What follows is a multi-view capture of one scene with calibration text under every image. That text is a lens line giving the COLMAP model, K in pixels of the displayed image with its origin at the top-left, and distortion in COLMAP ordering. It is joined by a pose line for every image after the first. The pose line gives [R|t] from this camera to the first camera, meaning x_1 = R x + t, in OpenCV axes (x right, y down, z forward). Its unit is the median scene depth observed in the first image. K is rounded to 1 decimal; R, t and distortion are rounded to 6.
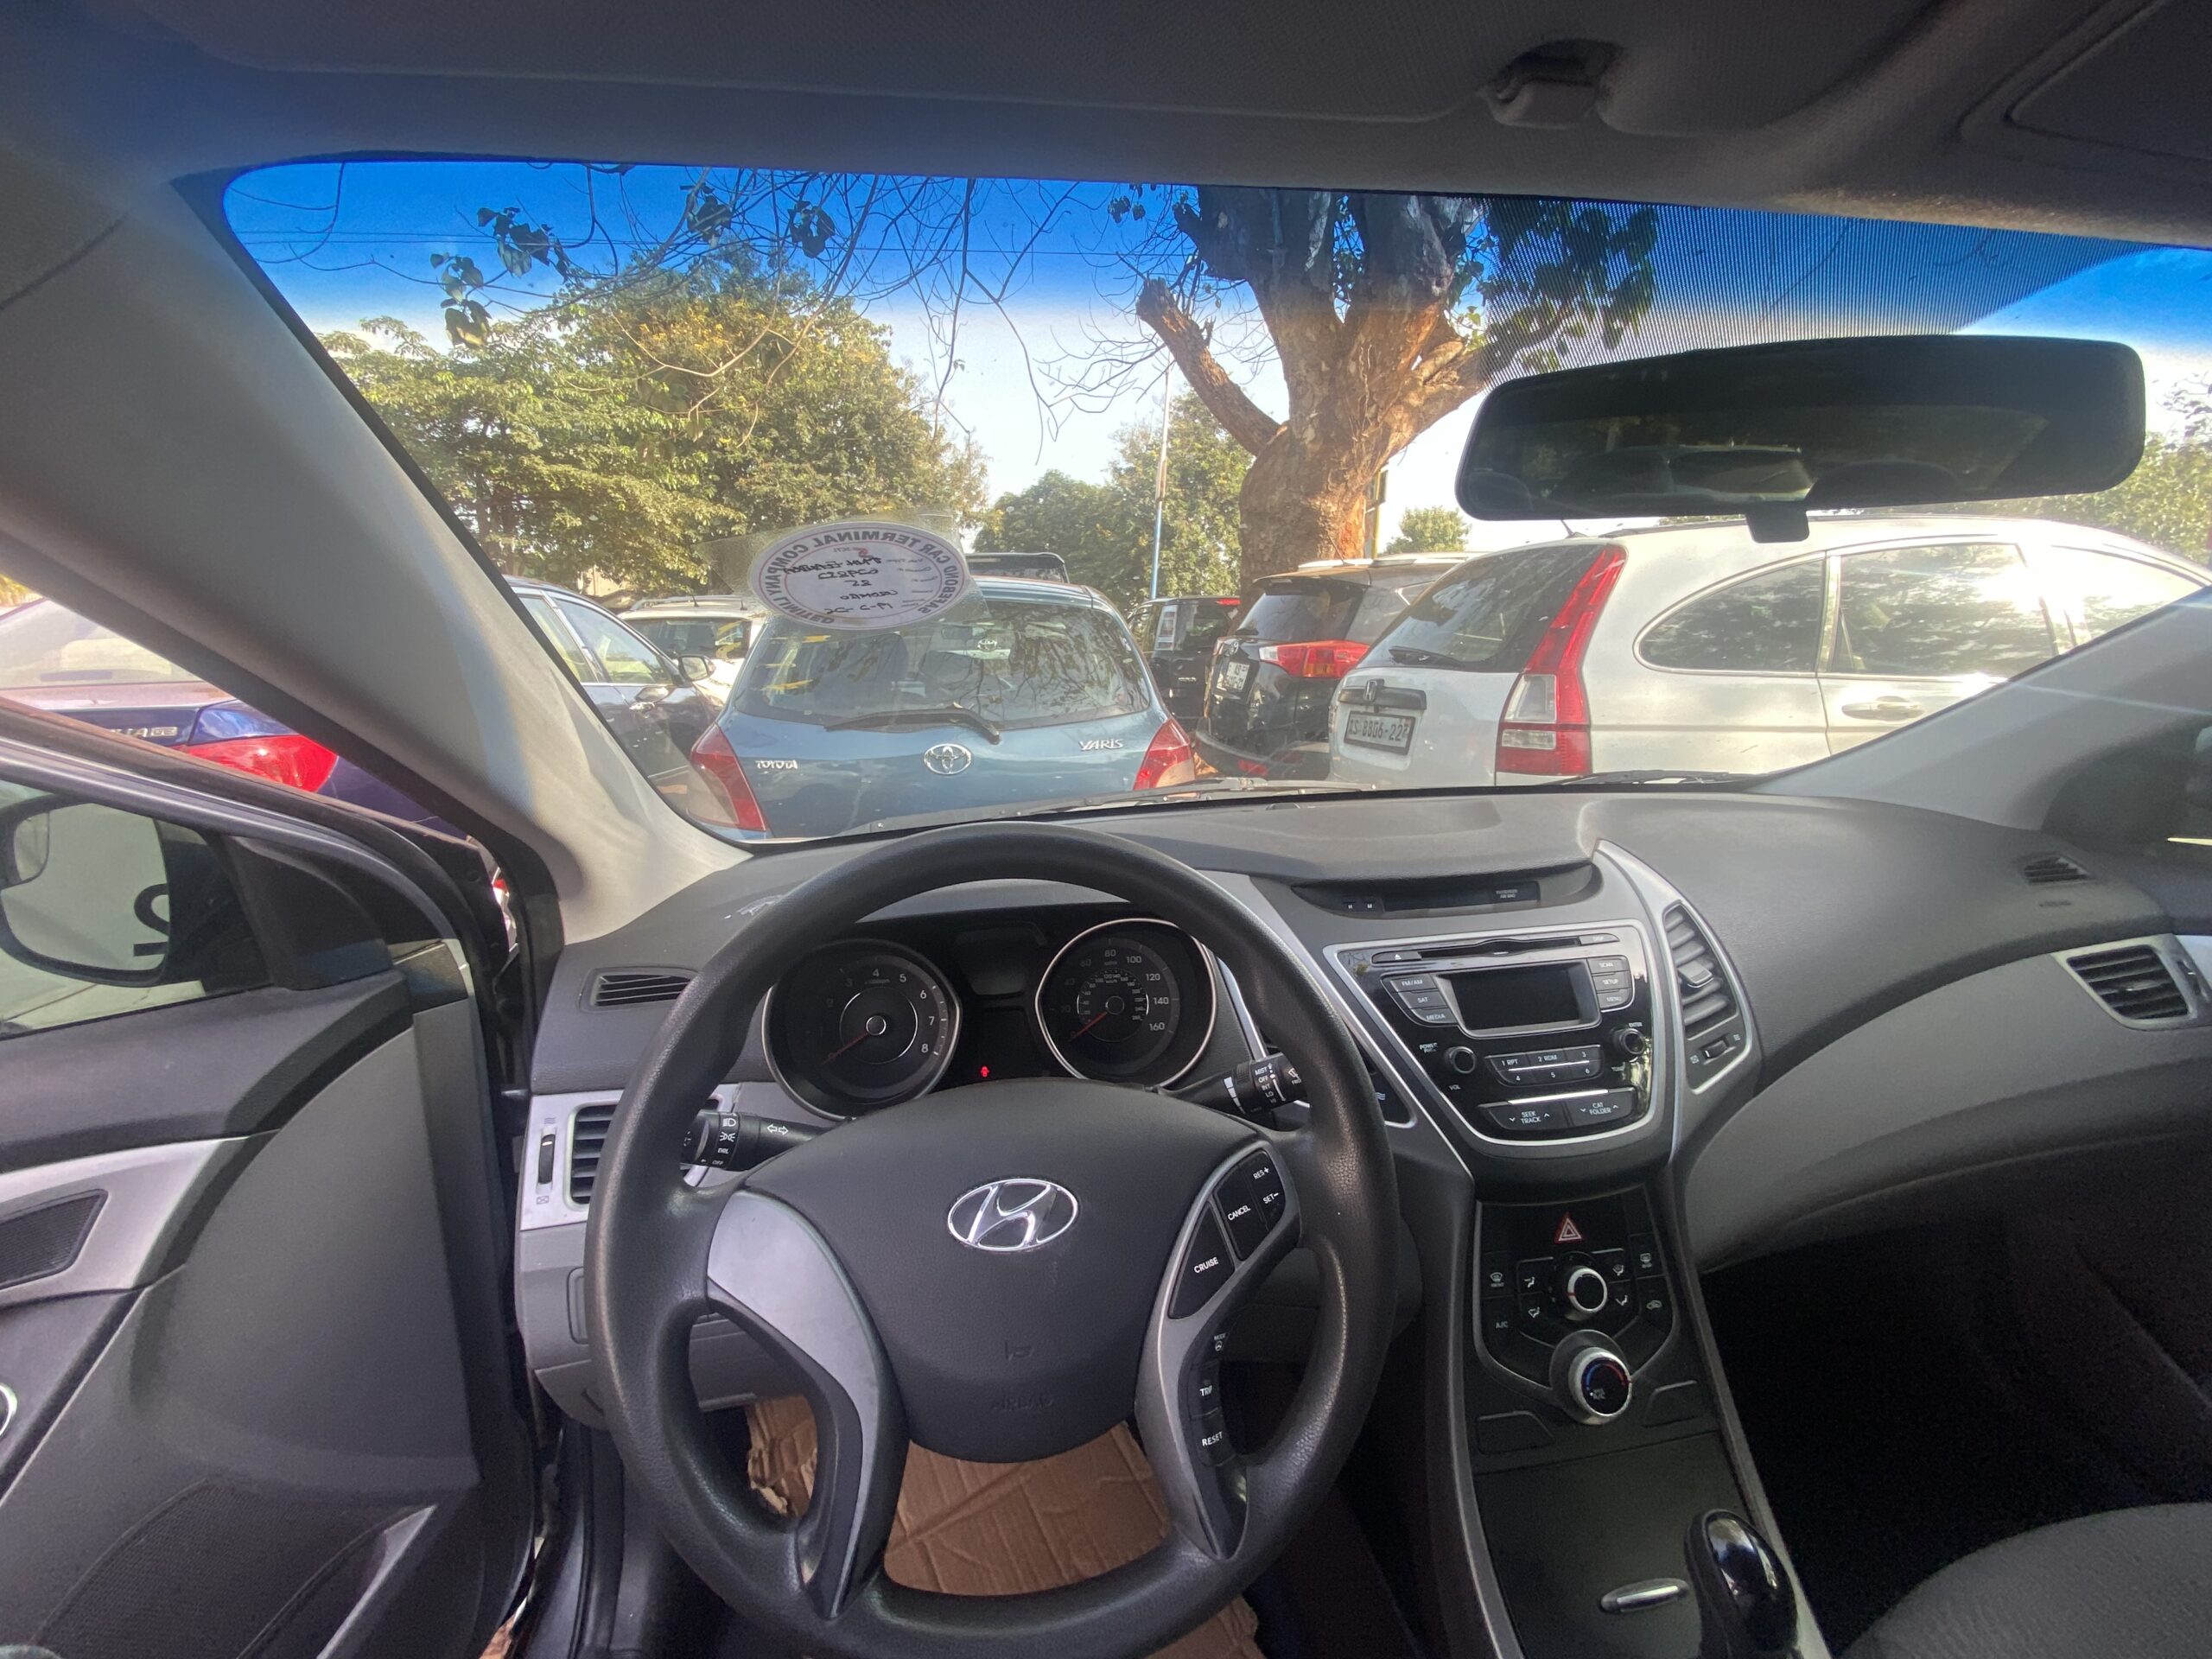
lens RADIAL K [[890.8, 0, 1104.3], [0, 890.8, 827.4], [0, 0, 1]] dist [0.016598, -0.018483]
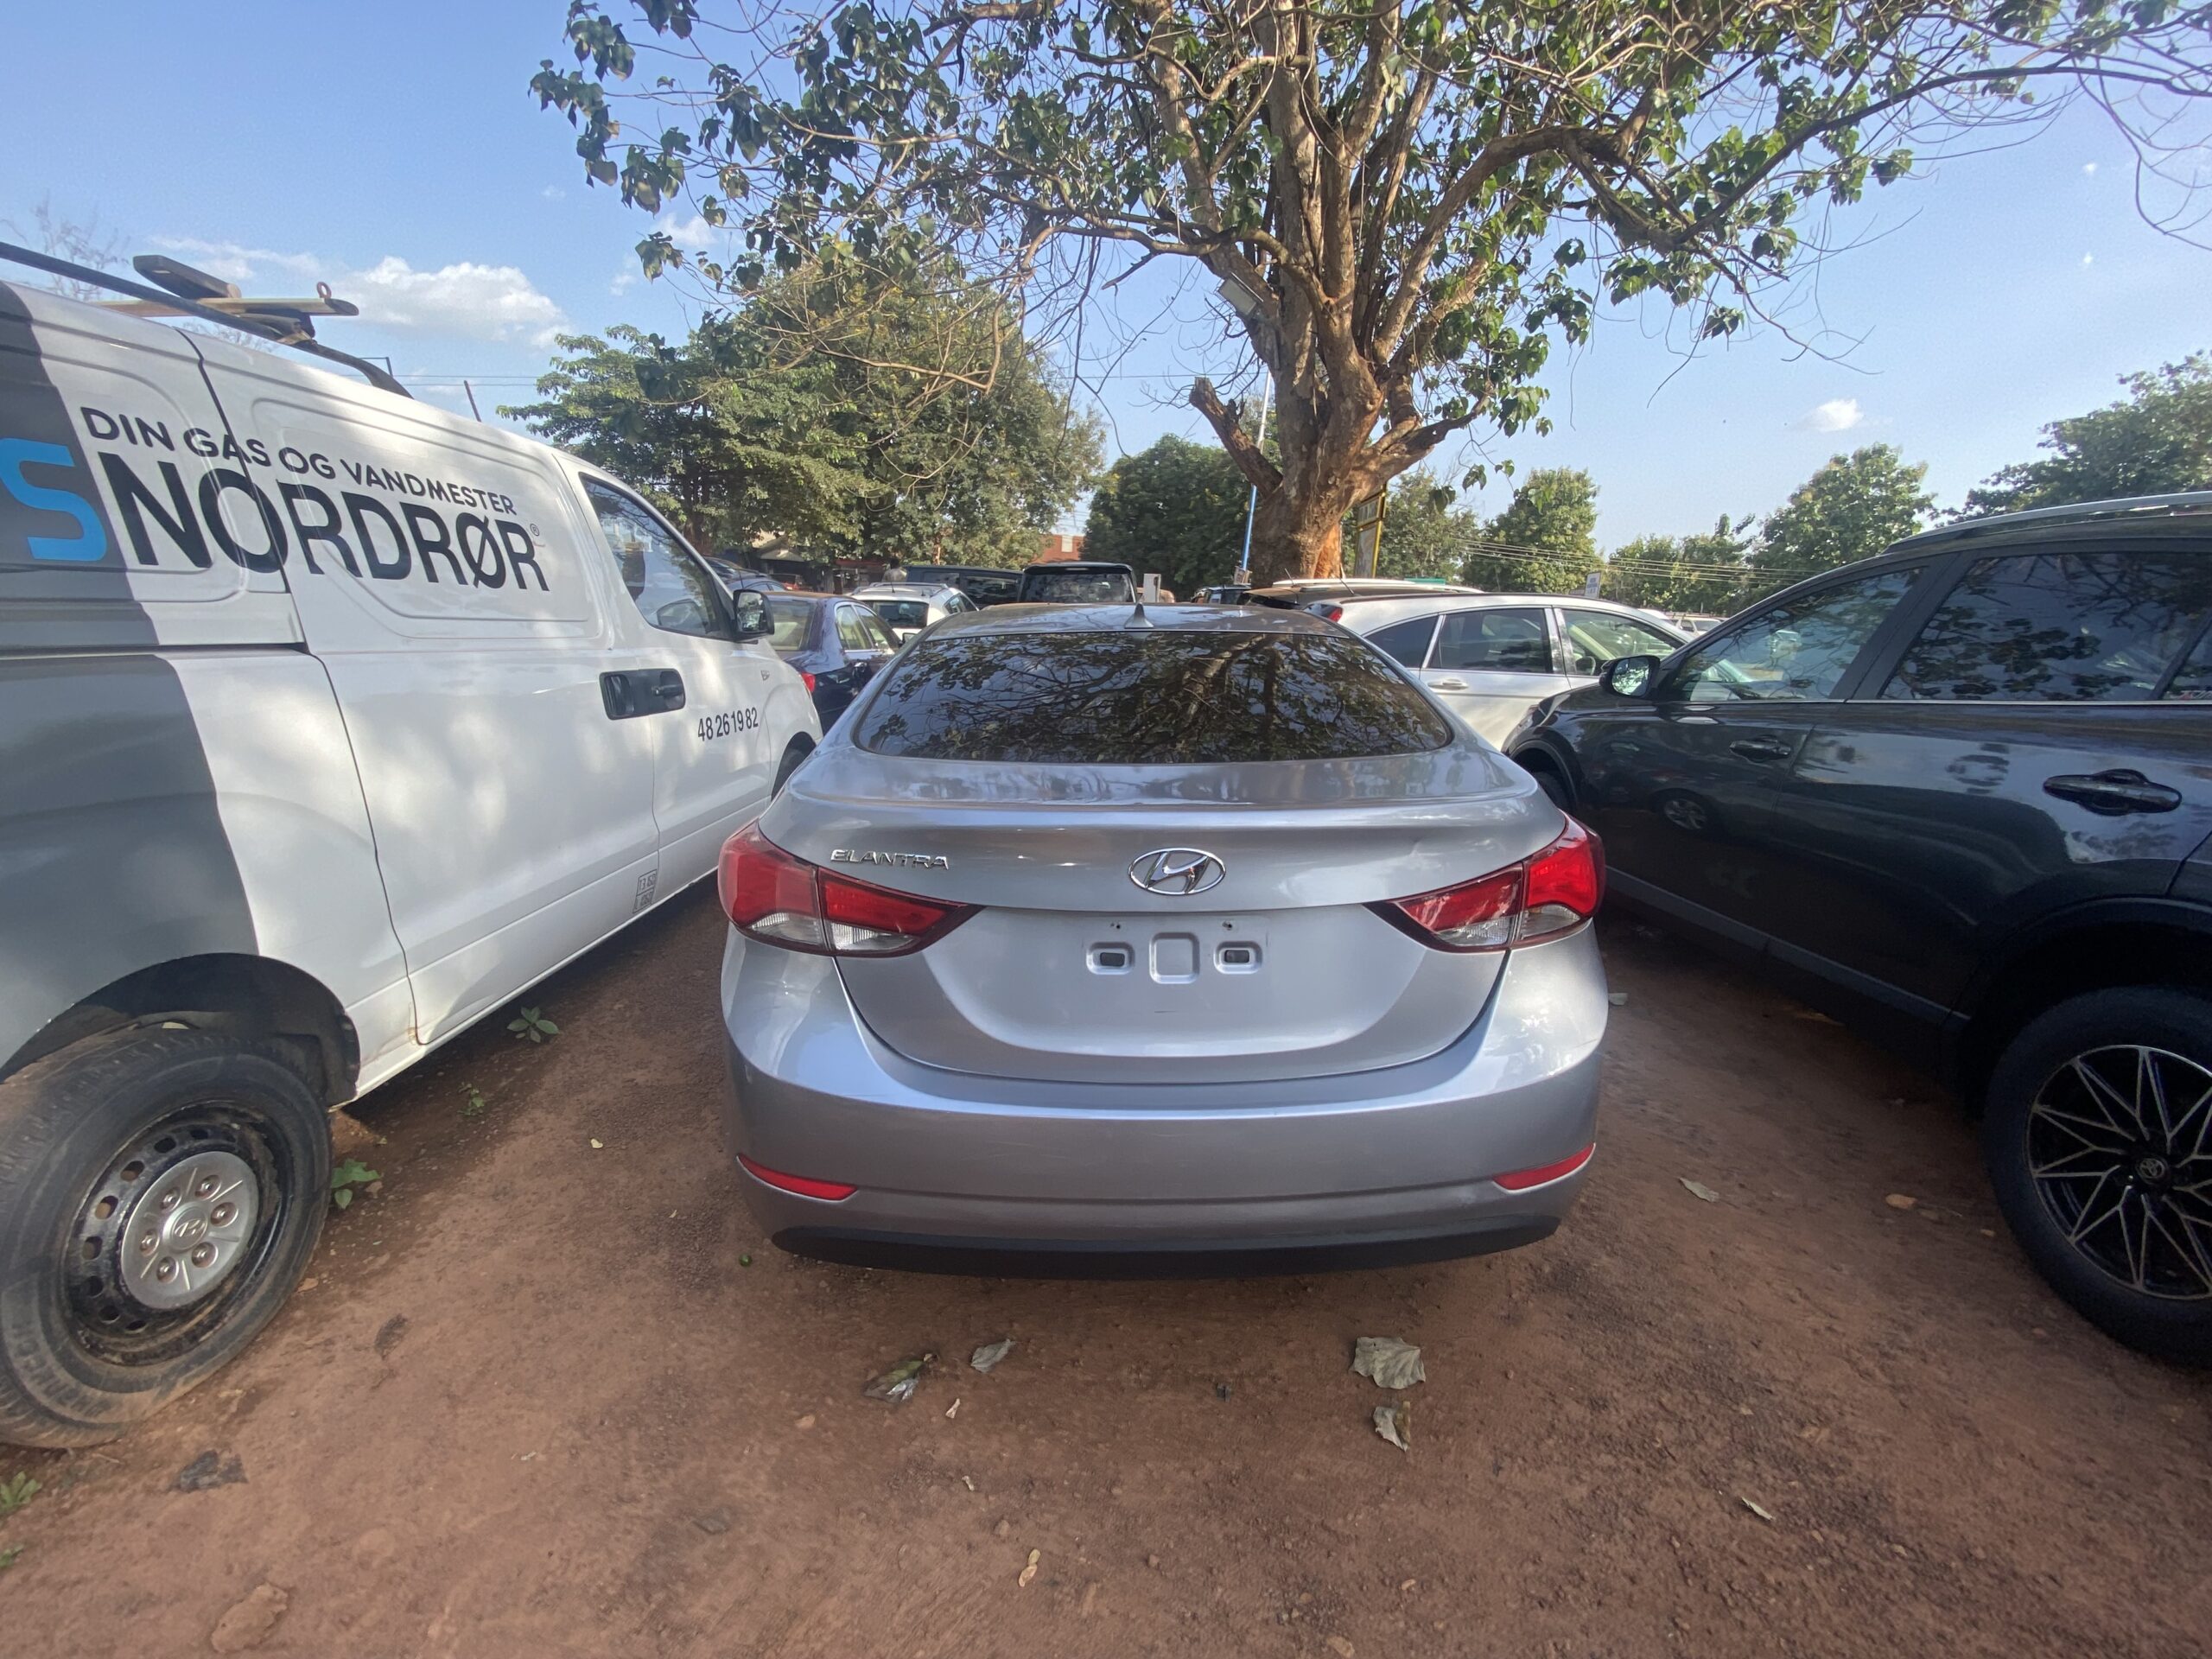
lens RADIAL K [[889.5, 0, 1106.0], [0, 889.5, 829.5], [0, 0, 1]] dist [0.021600, -0.022005]
pose [[0.991715, 0.056675, -0.115282, 0.879489], [-0.050336, 0.997094, 0.057179, 0.445012], [0.118187, -0.050902, 0.991686, -4.169491]]
